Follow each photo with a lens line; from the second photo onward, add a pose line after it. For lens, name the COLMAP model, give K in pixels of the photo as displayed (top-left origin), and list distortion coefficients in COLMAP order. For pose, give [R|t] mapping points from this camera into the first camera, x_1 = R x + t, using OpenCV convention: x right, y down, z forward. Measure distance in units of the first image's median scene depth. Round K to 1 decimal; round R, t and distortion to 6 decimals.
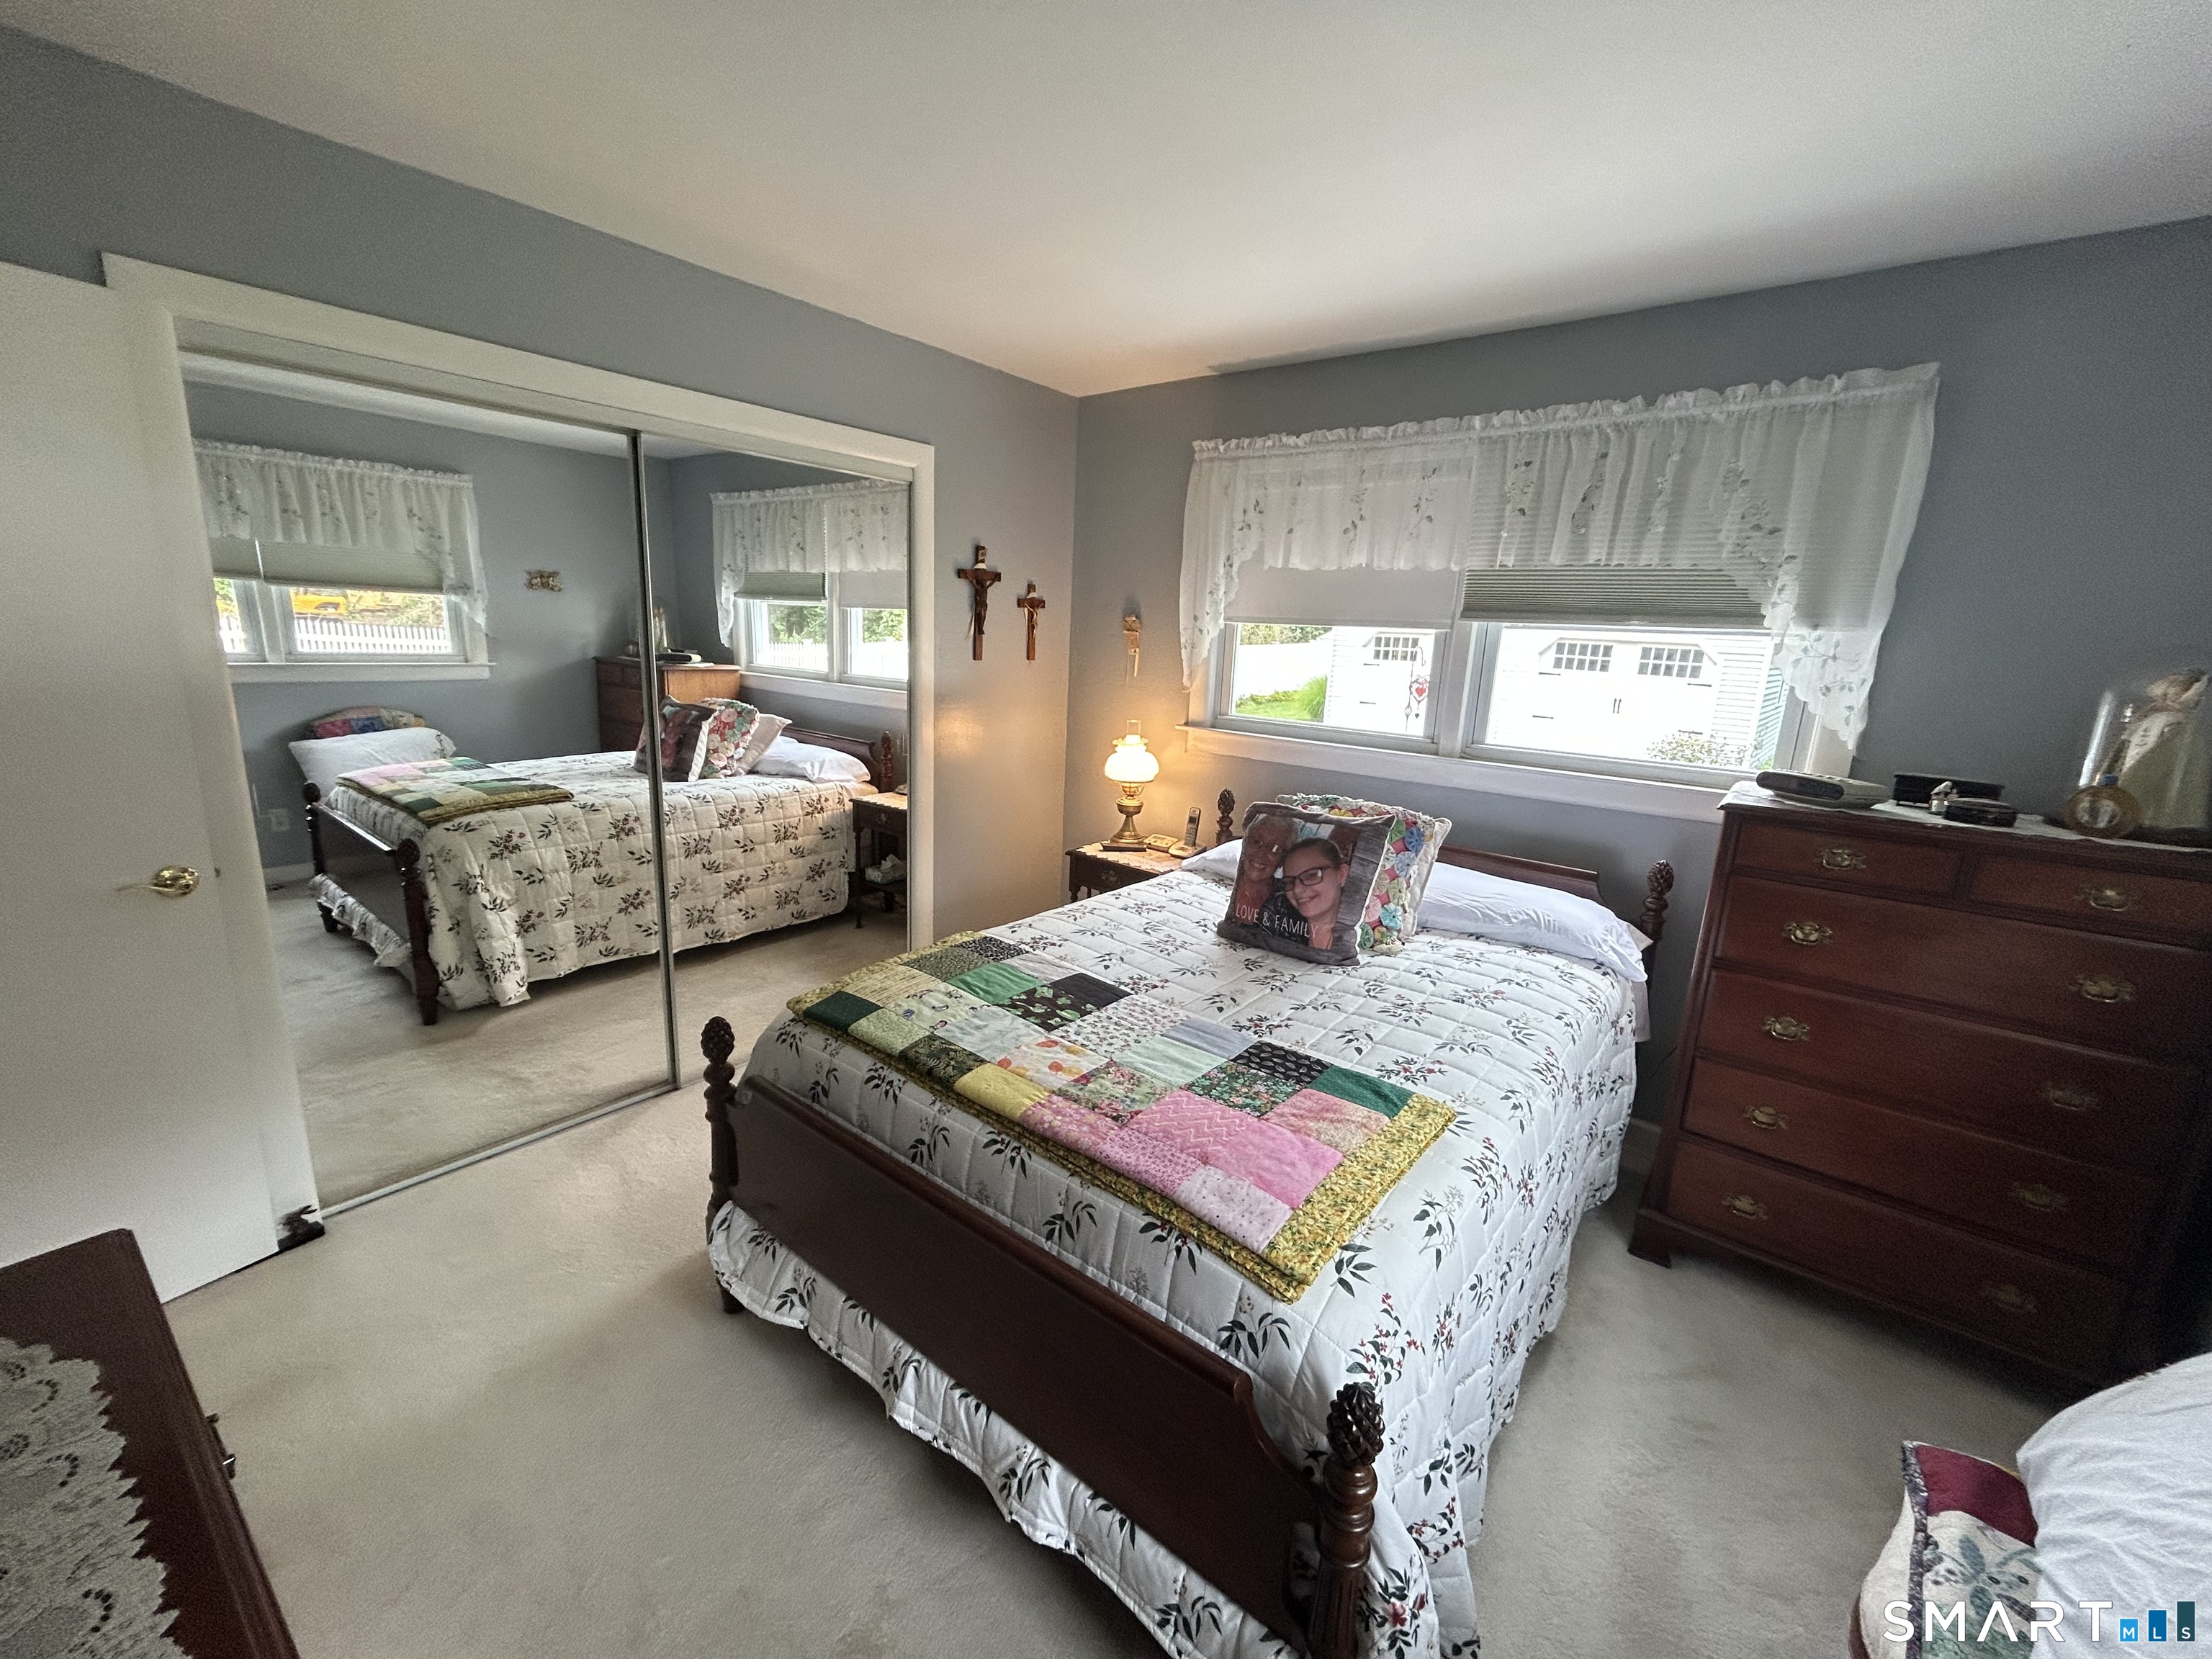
lens RADIAL K [[901.4, 0, 1108.5], [0, 901.4, 834.1], [0, 0, 1]] dist [0.002098, -0.000757]
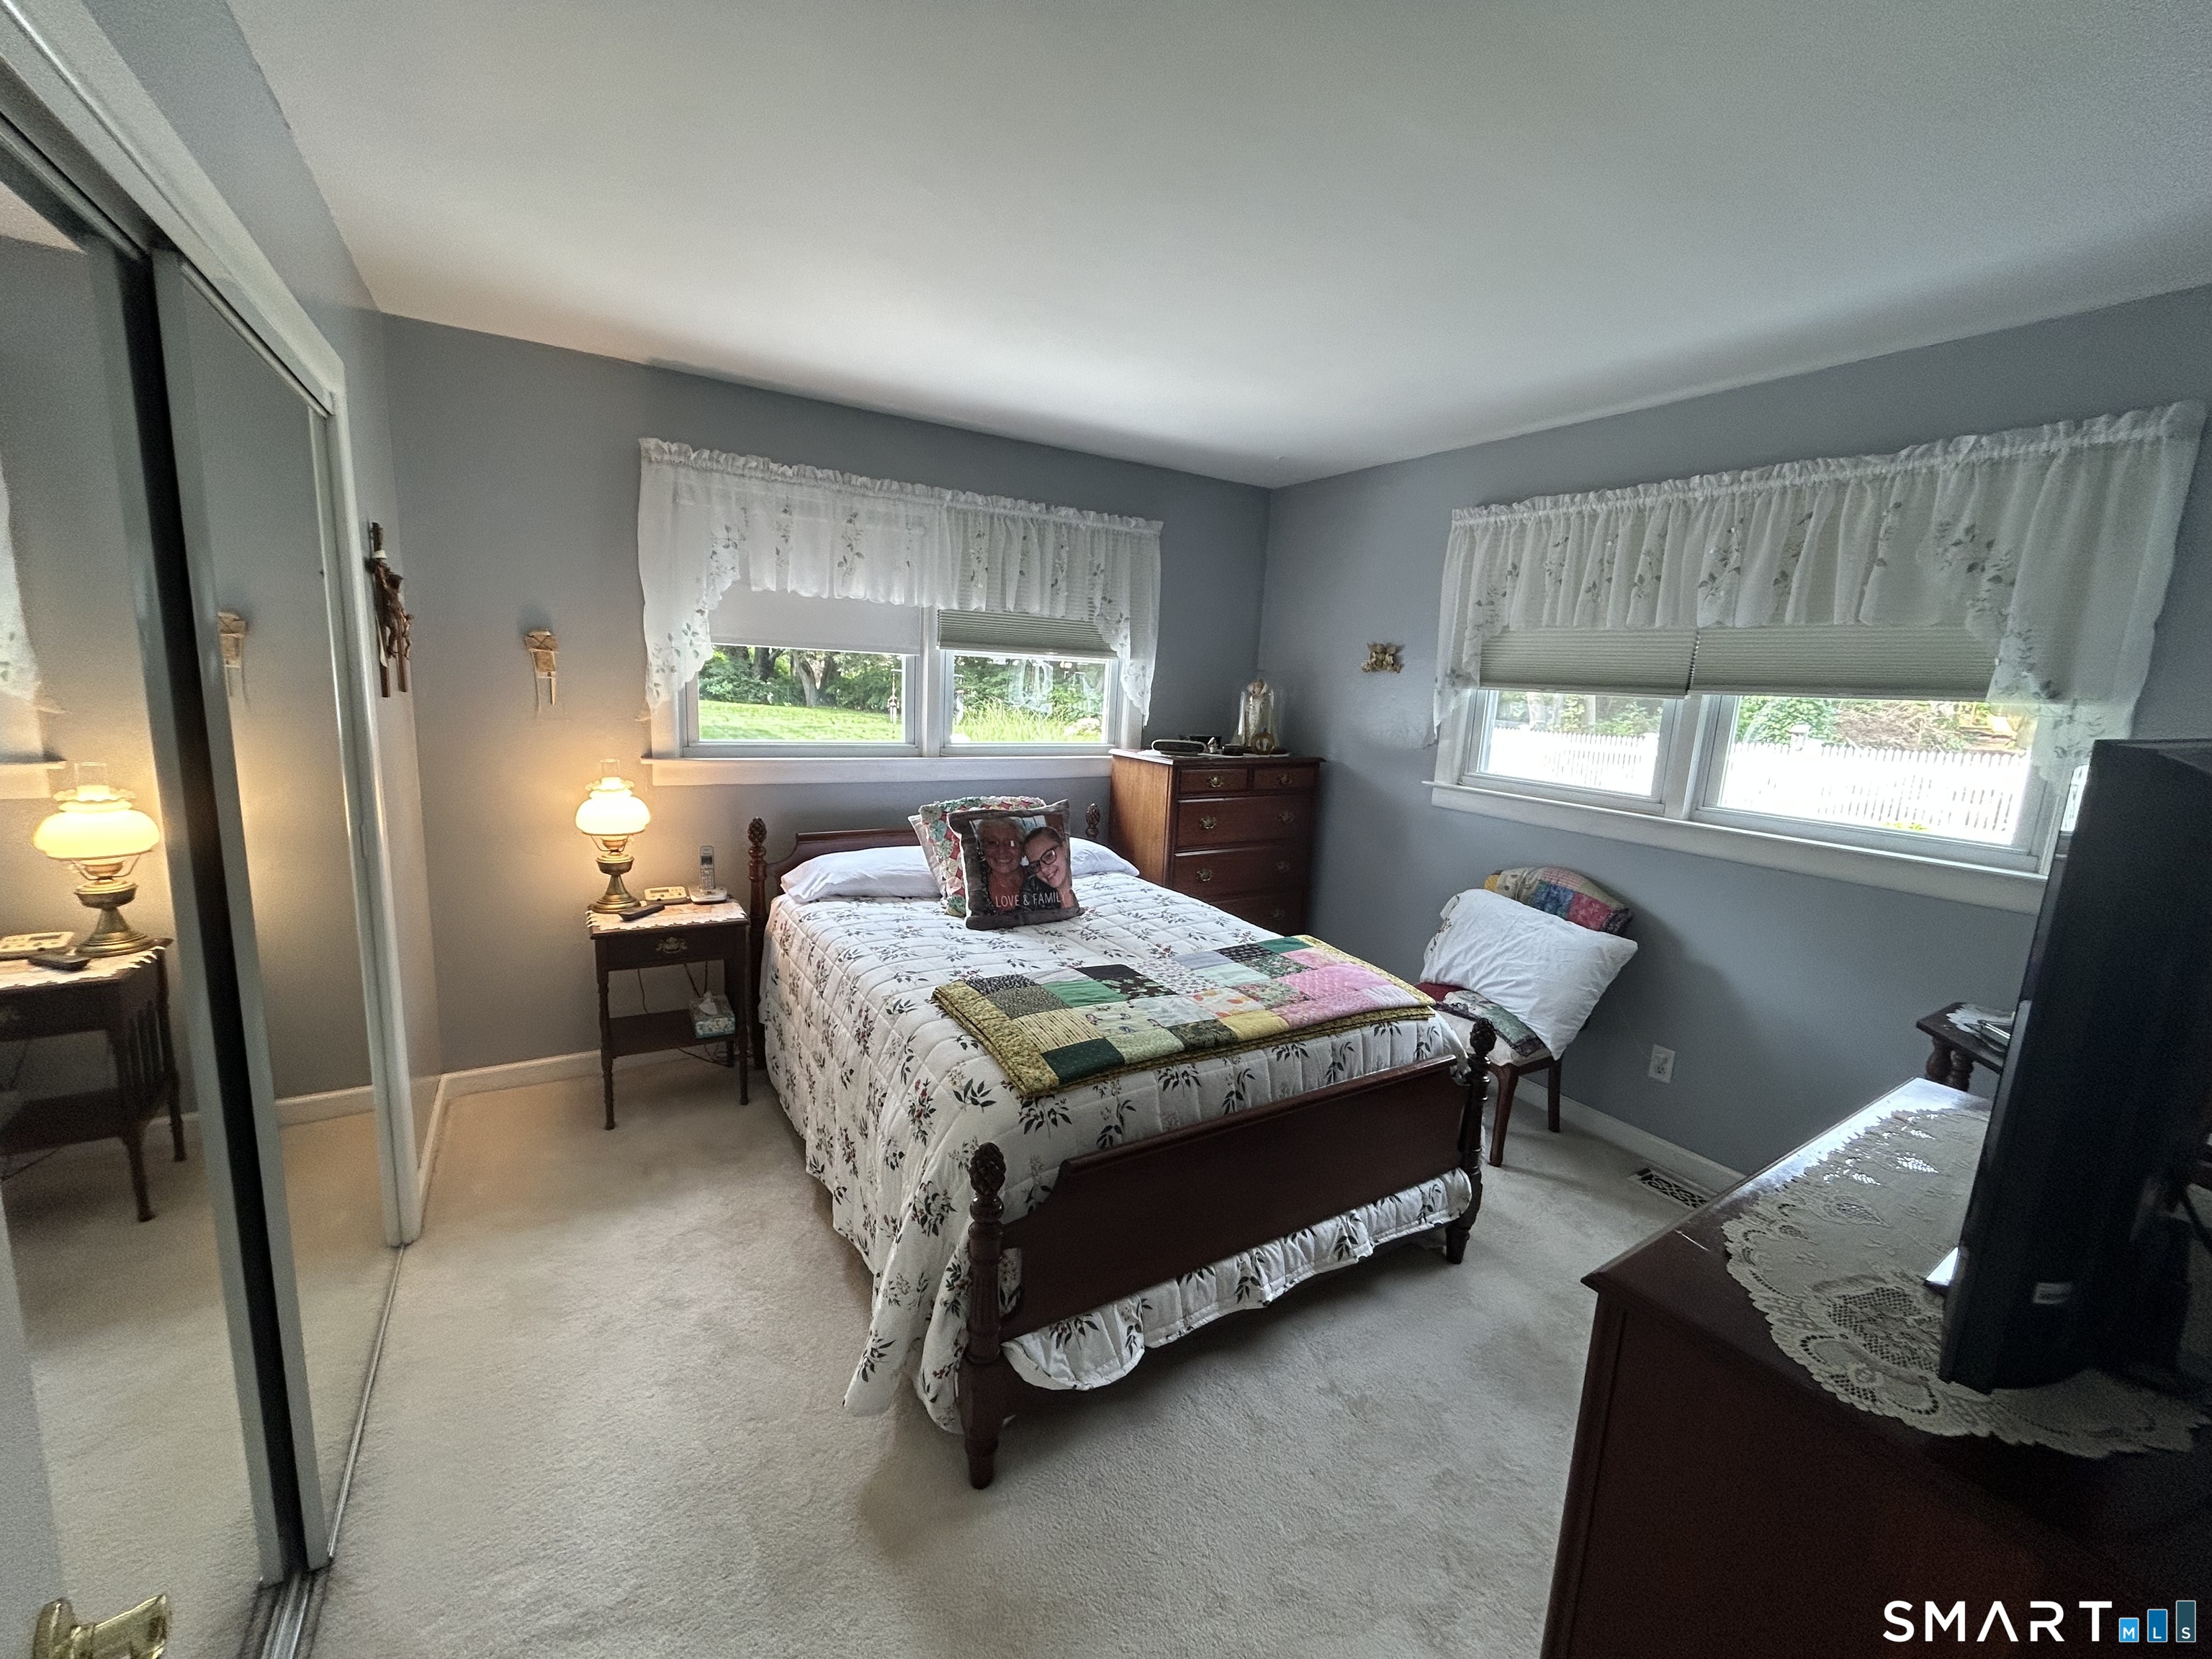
lens RADIAL K [[901.4, 0, 1118.3], [0, 901.4, 825.9], [0, 0, 1]] dist [0.002098, -0.000757]
pose [[0.326473, -0.186951, 0.926534, -0.963867], [0.173905, 0.975391, 0.135531, -0.159161], [-0.929071, 0.116882, 0.350951, 0.466547]]
